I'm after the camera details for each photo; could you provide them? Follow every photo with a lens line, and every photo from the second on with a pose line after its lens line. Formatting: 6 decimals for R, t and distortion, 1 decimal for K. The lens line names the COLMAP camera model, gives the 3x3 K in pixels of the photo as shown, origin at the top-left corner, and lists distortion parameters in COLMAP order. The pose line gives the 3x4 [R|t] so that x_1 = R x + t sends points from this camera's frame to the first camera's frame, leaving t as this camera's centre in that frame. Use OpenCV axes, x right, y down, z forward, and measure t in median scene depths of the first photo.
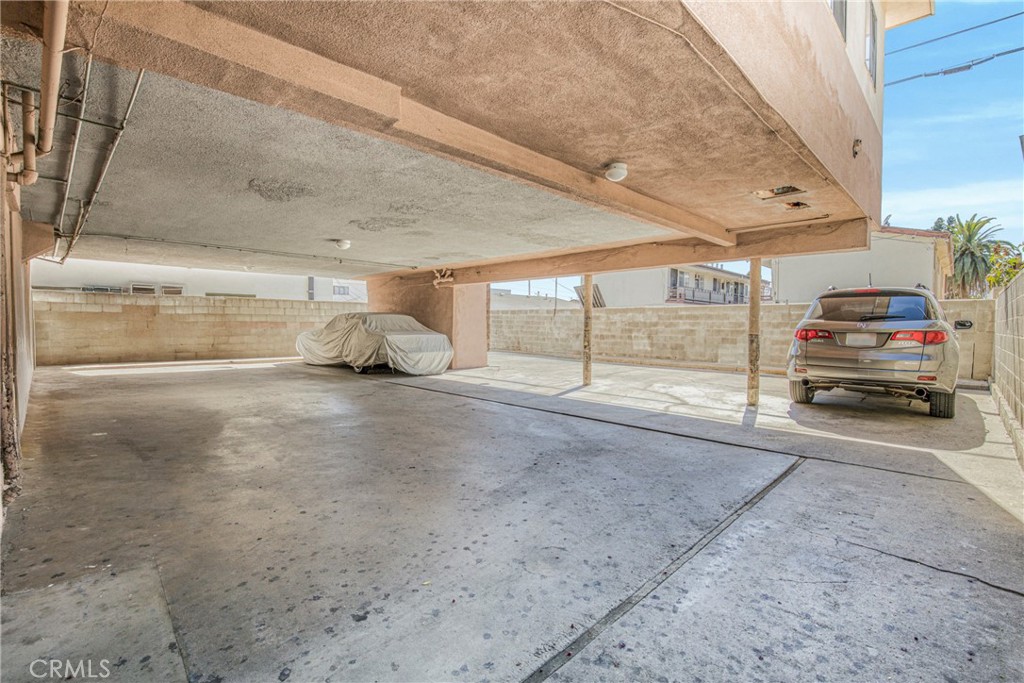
lens RADIAL K [[467.4, 0, 512.6], [0, 467.4, 340.3], [0, 0, 1]] dist [-0.020678, 0.000016]
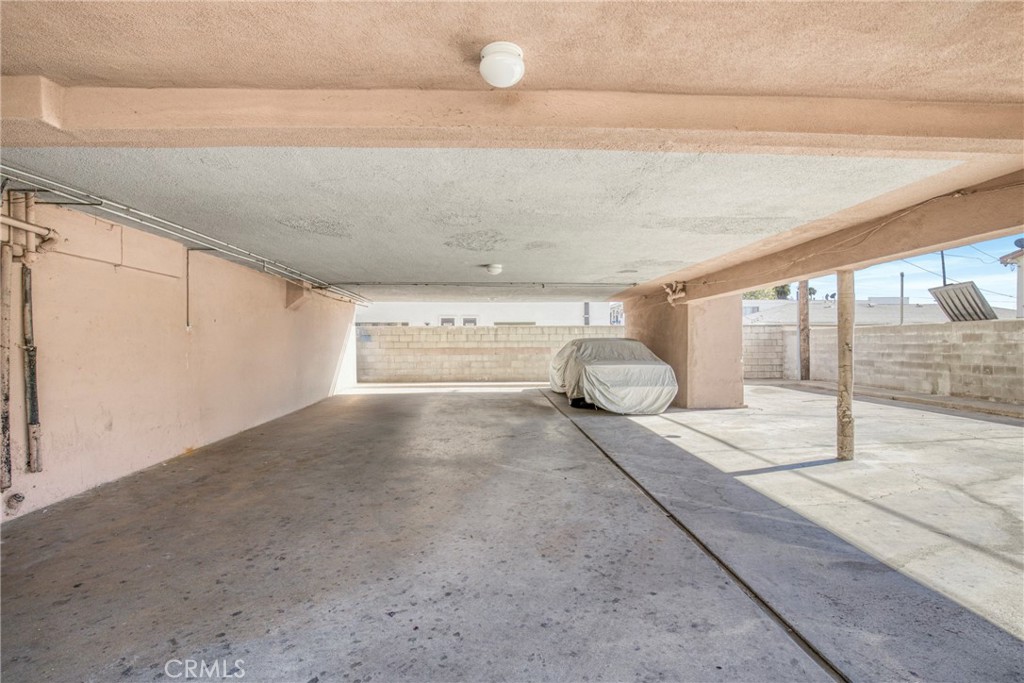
lens RADIAL K [[467.4, 0, 512.1], [0, 467.4, 345.3], [0, 0, 1]] dist [-0.020678, 0.000016]
pose [[0.735375, -0.007947, -0.677614, 0.189634], [-0.013658, 0.999554, -0.026546, -0.019950], [0.677523, 0.028776, 0.734939, 0.225485]]
